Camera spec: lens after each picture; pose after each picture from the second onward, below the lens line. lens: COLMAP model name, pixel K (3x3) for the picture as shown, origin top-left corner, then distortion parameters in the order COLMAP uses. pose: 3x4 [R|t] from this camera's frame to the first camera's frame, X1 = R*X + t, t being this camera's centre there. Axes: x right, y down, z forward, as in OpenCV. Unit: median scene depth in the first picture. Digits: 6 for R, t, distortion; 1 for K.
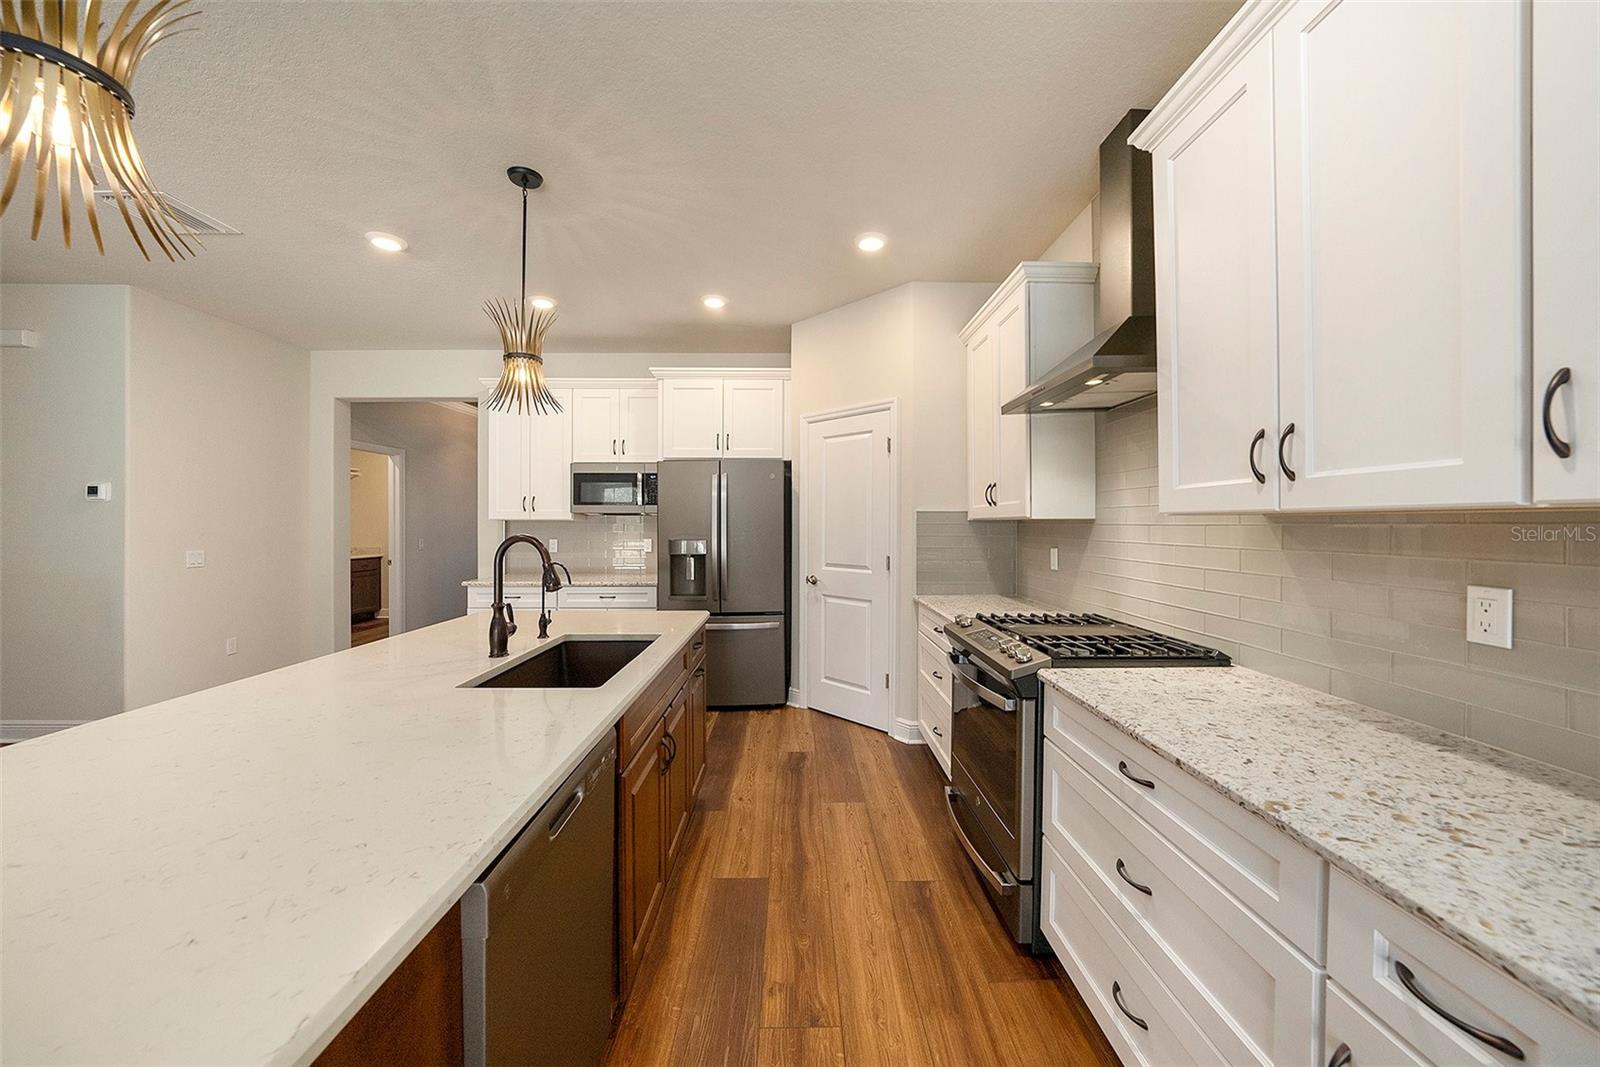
lens RADIAL K [[570.5, 0, 802.0], [0, 570.5, 525.8], [0, 0, 1]] dist [-0.009511, -0.000078]
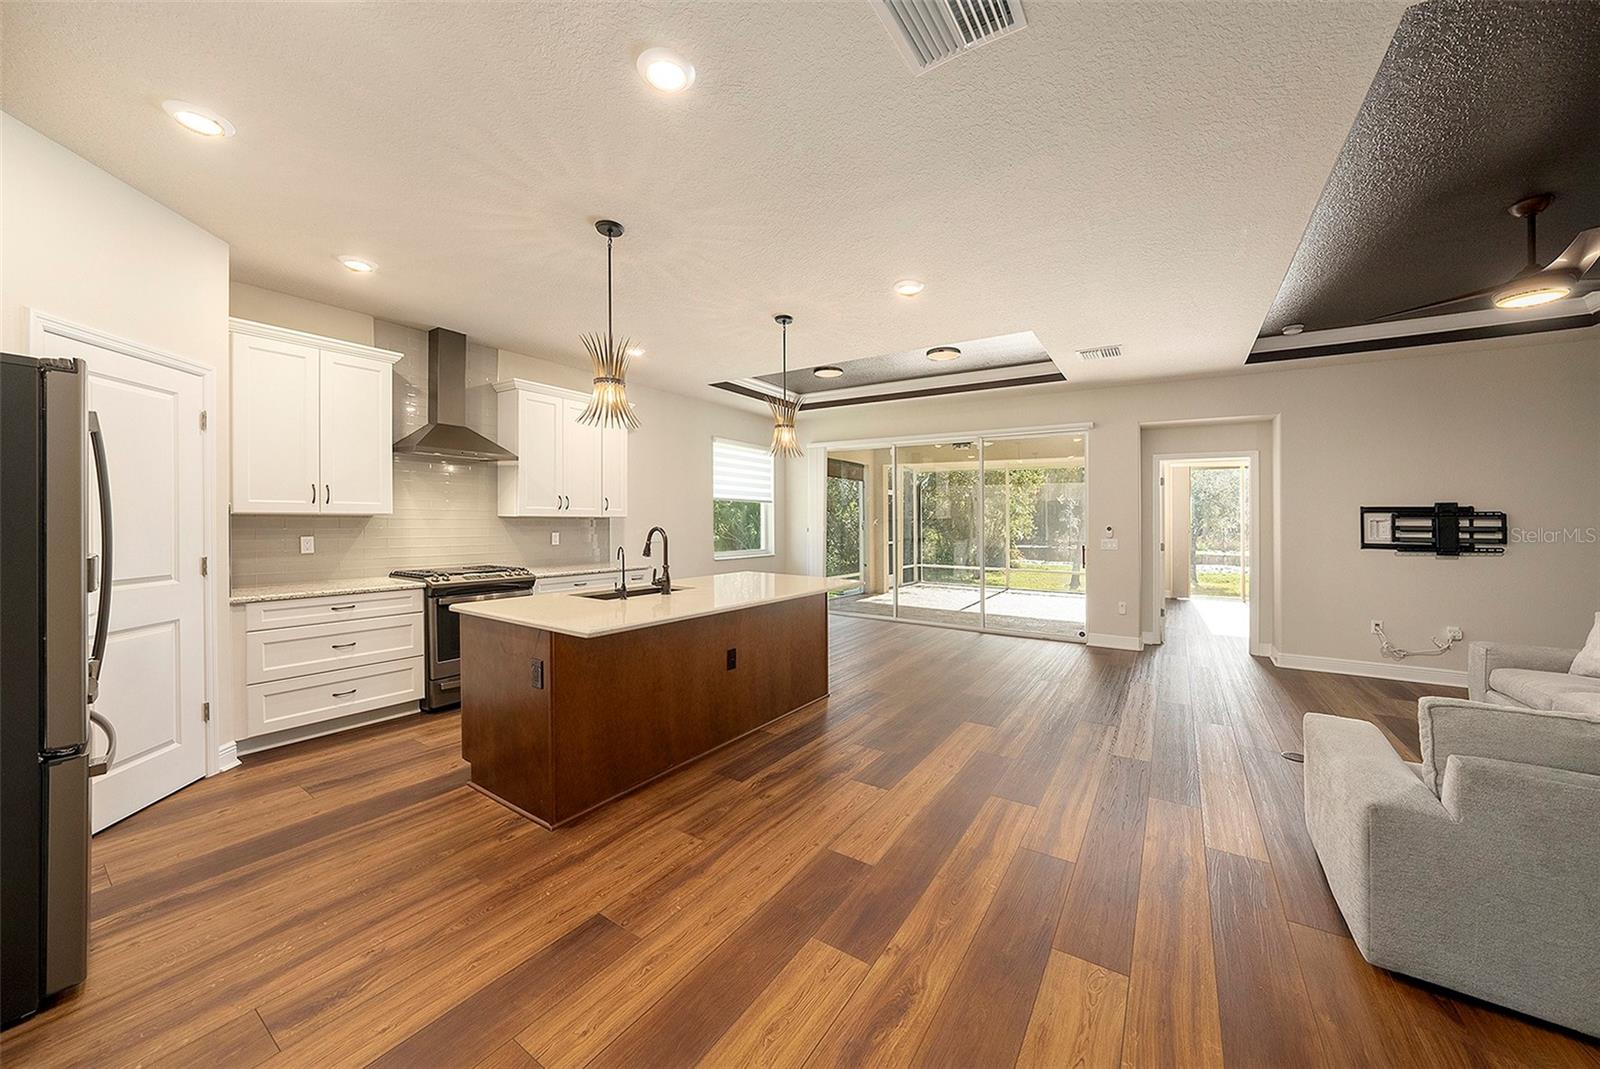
lens RADIAL K [[552.6, 0, 783.5], [0, 552.6, 527.7], [0, 0, 1]] dist [-0.029774, 0.005242]
pose [[-0.812420, -0.015341, 0.582870, -0.965602], [-0.006298, 0.999826, 0.017537, -0.008142], [-0.583038, 0.010576, -0.812376, 1.148094]]
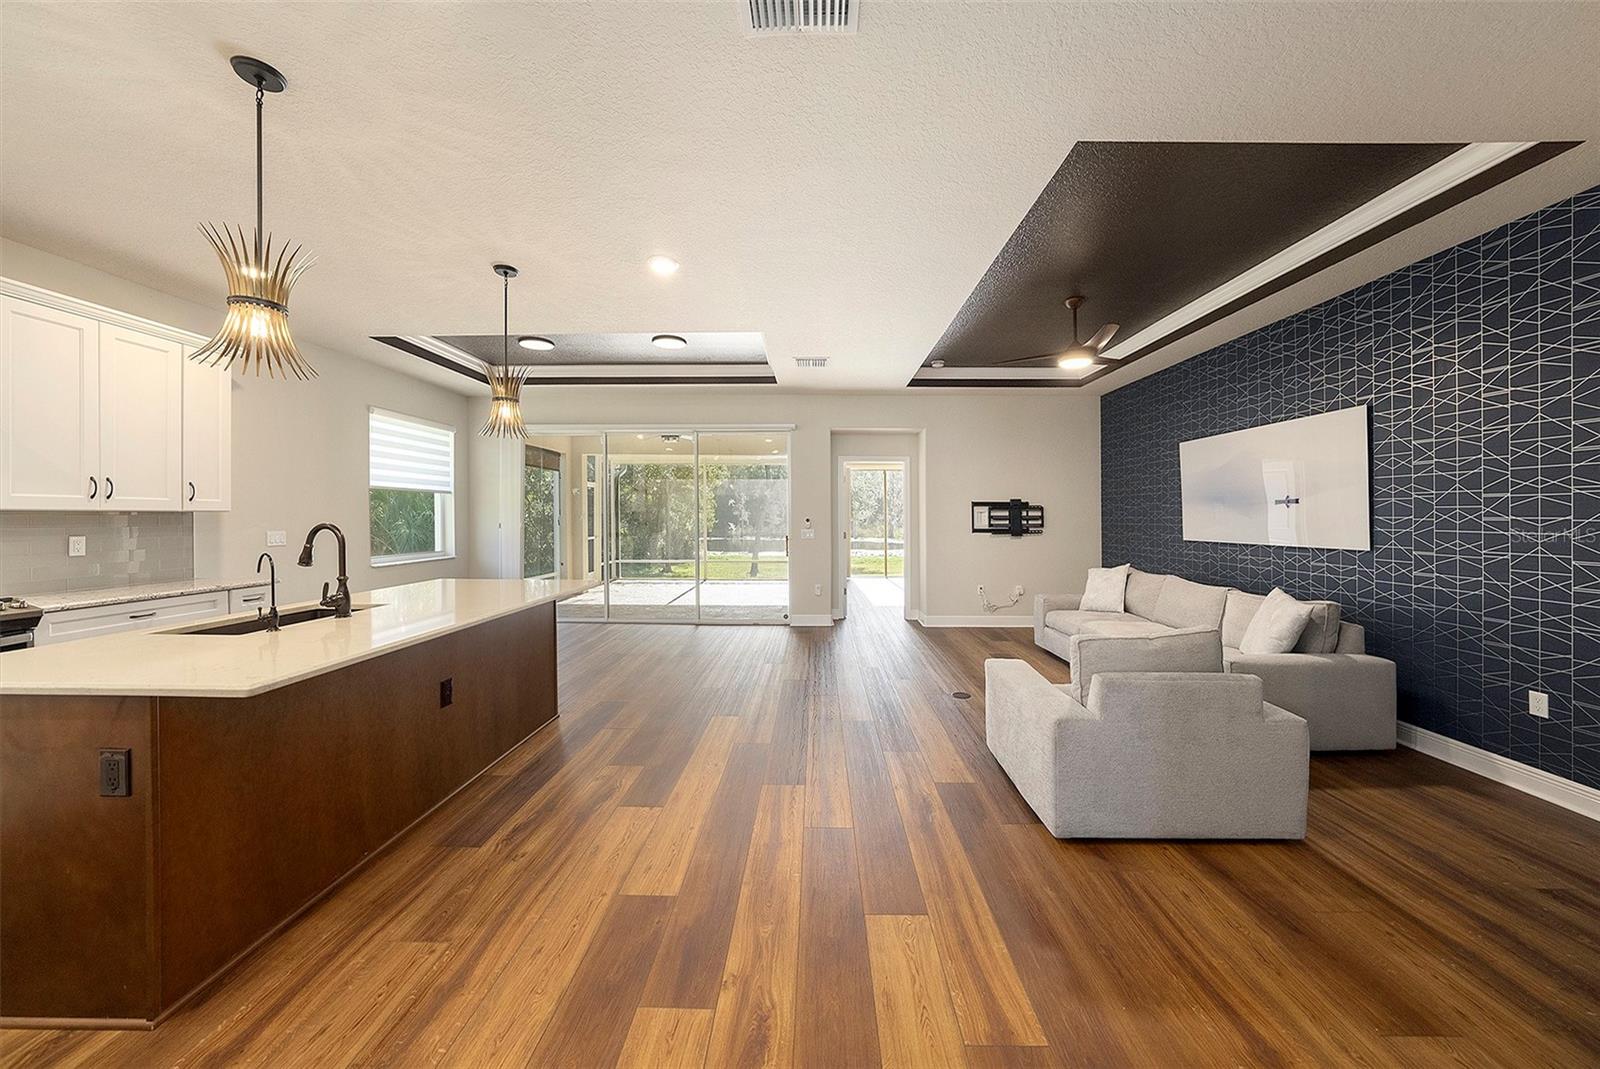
lens RADIAL K [[564.6, 0, 787.8], [0, 564.6, 519.1], [0, 0, 1]] dist [-0.034601, 0.008294]
pose [[-0.998380, -0.002385, 0.056856, -0.842866], [-0.001824, 0.999949, 0.009930, -0.005009], [-0.056877, 0.009811, -0.998333, 1.145304]]
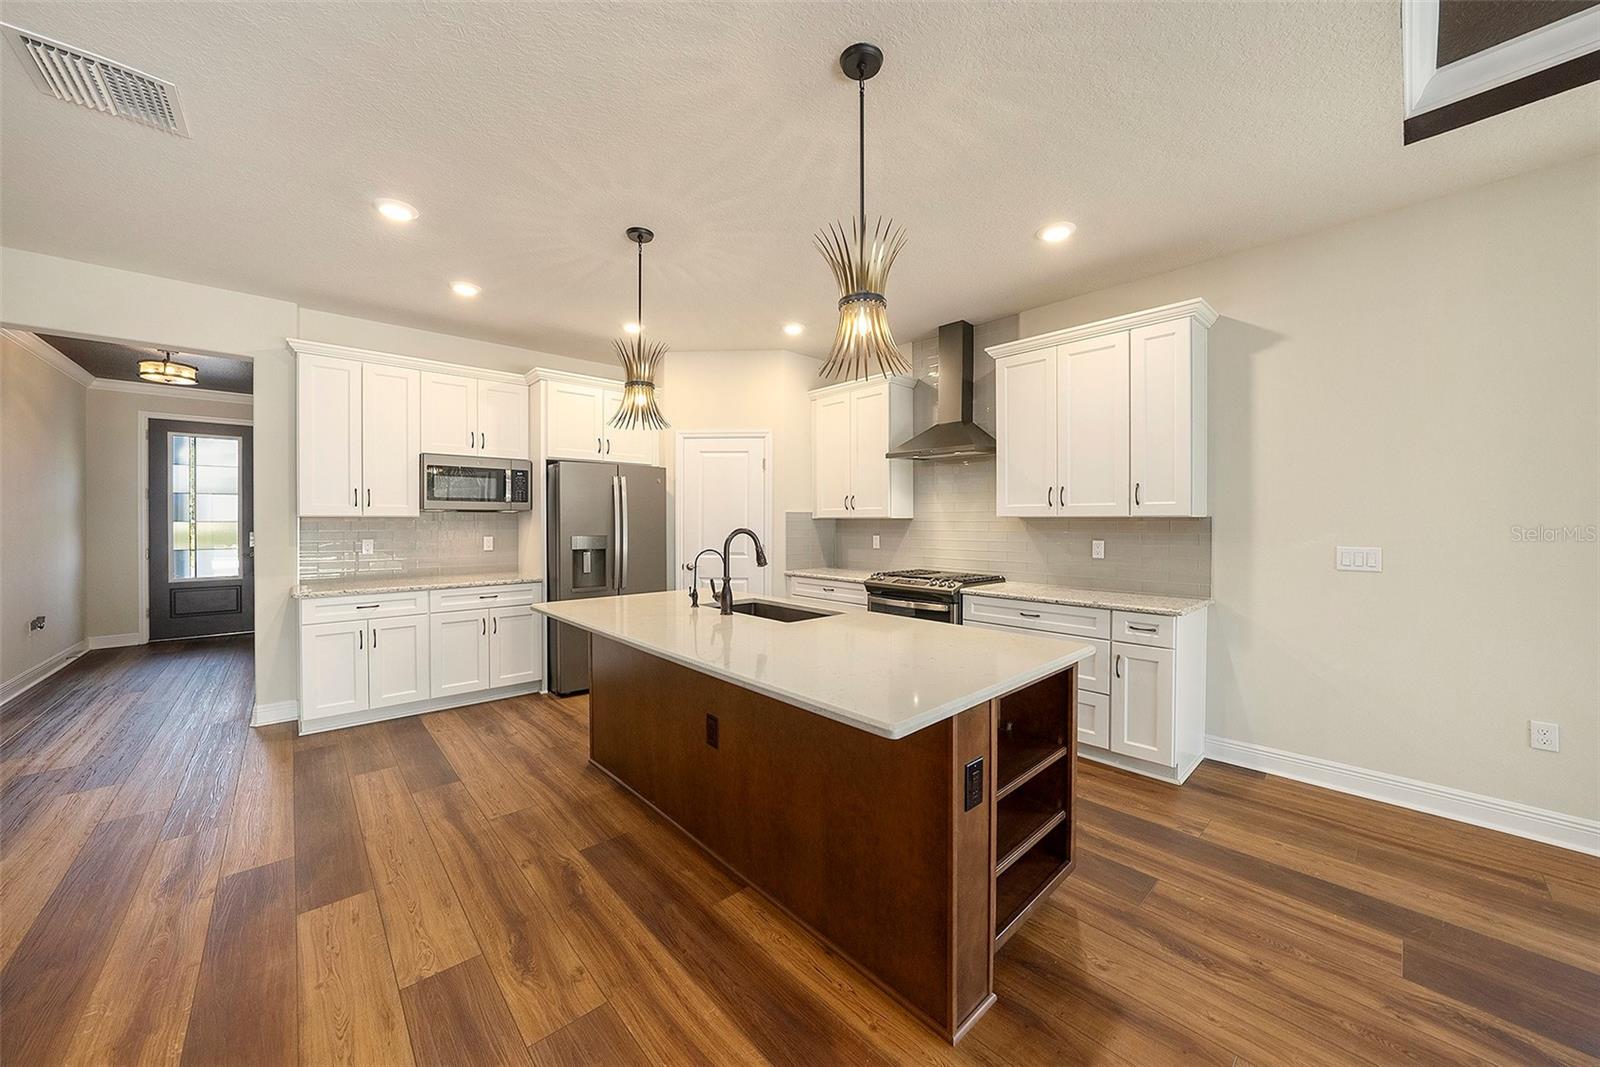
lens RADIAL K [[579.4, 0, 817.0], [0, 579.4, 525.3], [0, 0, 1]] dist [-0.014504, 0.000105]
pose [[0.738099, -0.005527, 0.674670, -0.701814], [0.002588, 0.999982, 0.005362, -0.000262], [-0.674688, -0.002212, 0.738100, -0.117001]]
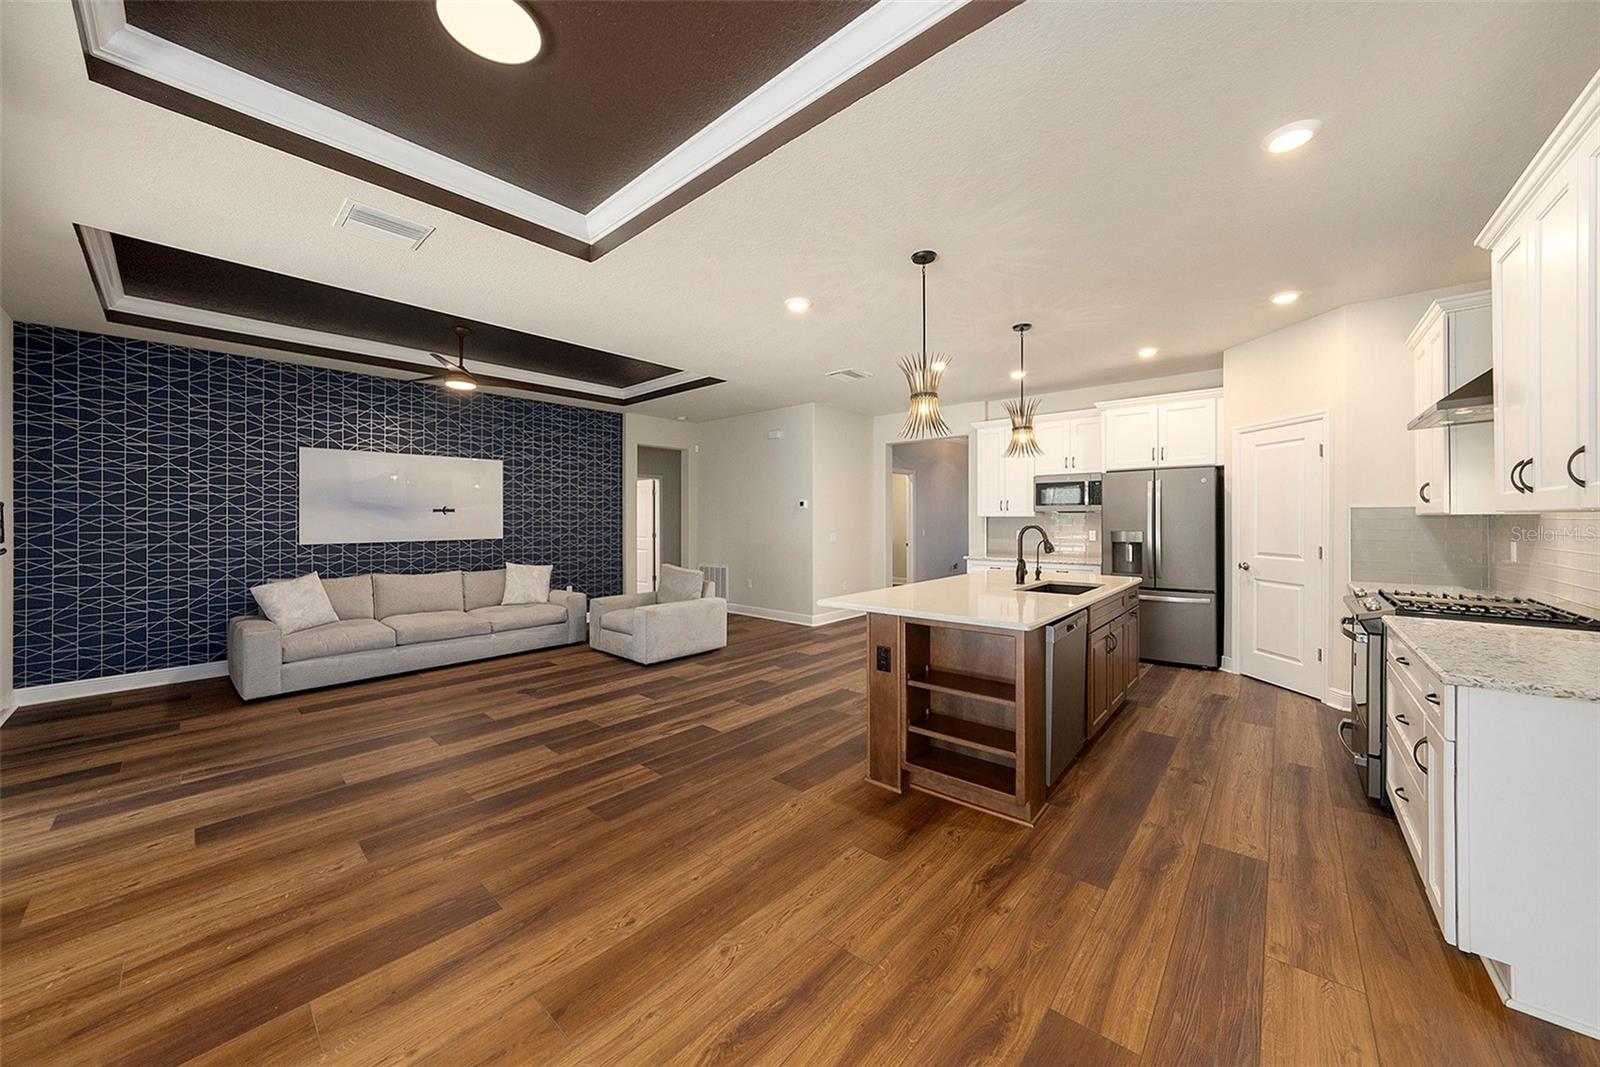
lens RADIAL K [[564.6, 0, 787.8], [0, 564.6, 518.1], [0, 0, 1]] dist [-0.034601, 0.008294]
pose [[0.732459, -0.003657, -0.680802, 0.120452], [0.000571, 0.999989, -0.004757, 0.000291], [0.680811, 0.003096, 0.732452, -0.554197]]
